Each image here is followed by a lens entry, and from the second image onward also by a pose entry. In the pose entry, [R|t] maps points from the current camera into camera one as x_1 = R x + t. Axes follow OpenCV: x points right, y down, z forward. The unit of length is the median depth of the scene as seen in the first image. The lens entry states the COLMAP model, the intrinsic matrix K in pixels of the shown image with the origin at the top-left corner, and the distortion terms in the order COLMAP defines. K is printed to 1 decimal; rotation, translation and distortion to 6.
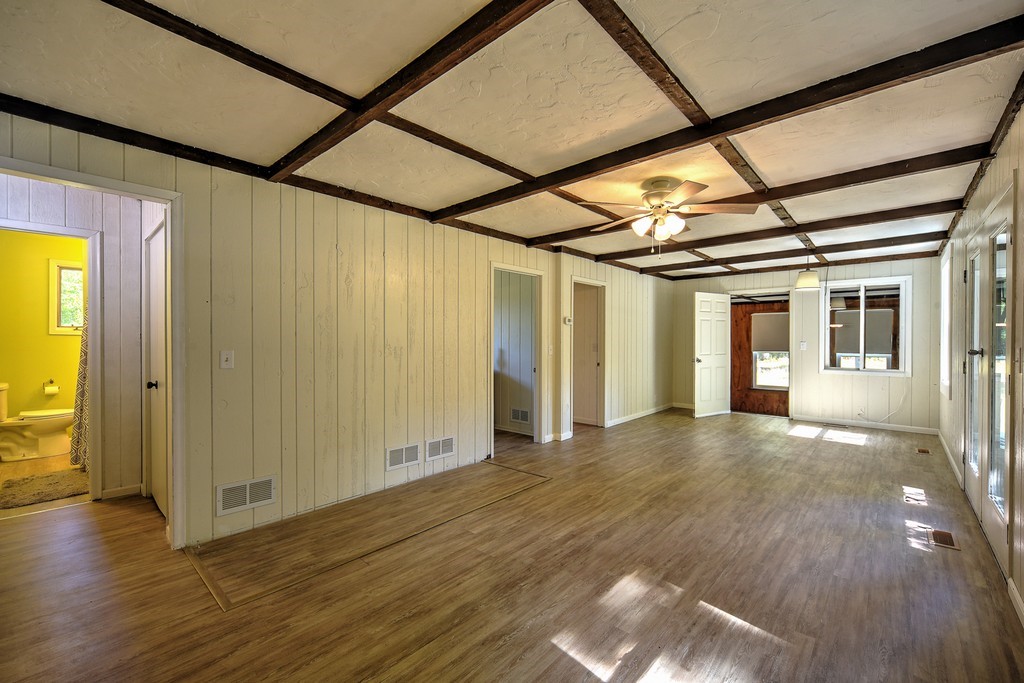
lens RADIAL K [[424.2, 0, 510.3], [0, 424.2, 341.5], [0, 0, 1]] dist [-0.007217, 0.001162]
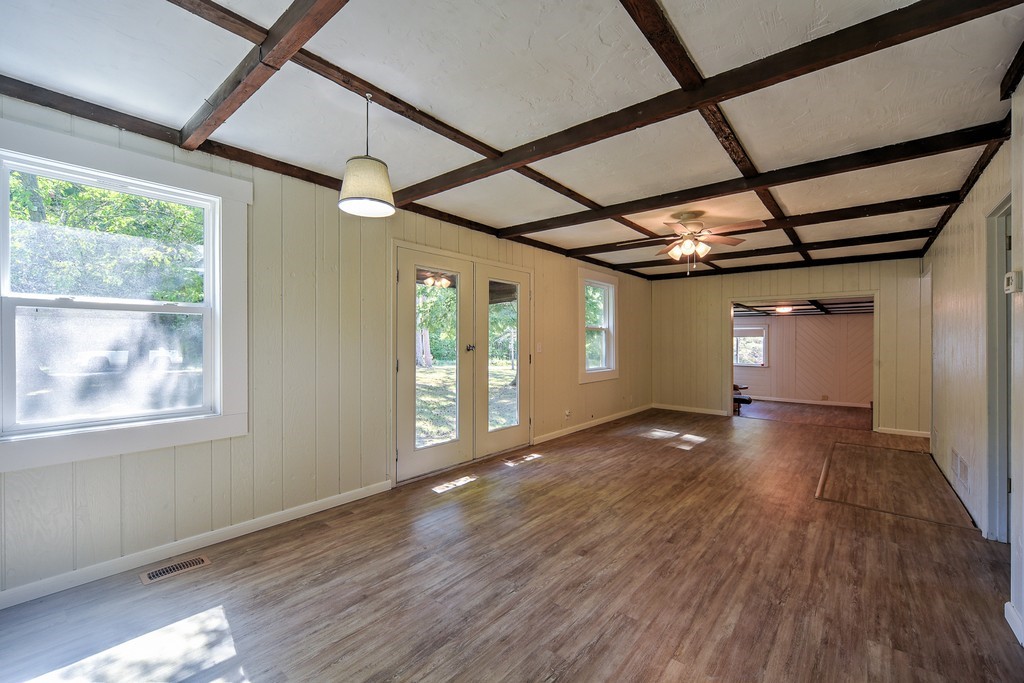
lens RADIAL K [[424.2, 0, 512.9], [0, 424.2, 342.6], [0, 0, 1]] dist [-0.007217, 0.001162]
pose [[-0.998795, -0.004126, -0.048908, 0.836518], [-0.004252, 0.999988, 0.002466, 0.002768], [0.048897, 0.002671, -0.998800, 2.005928]]
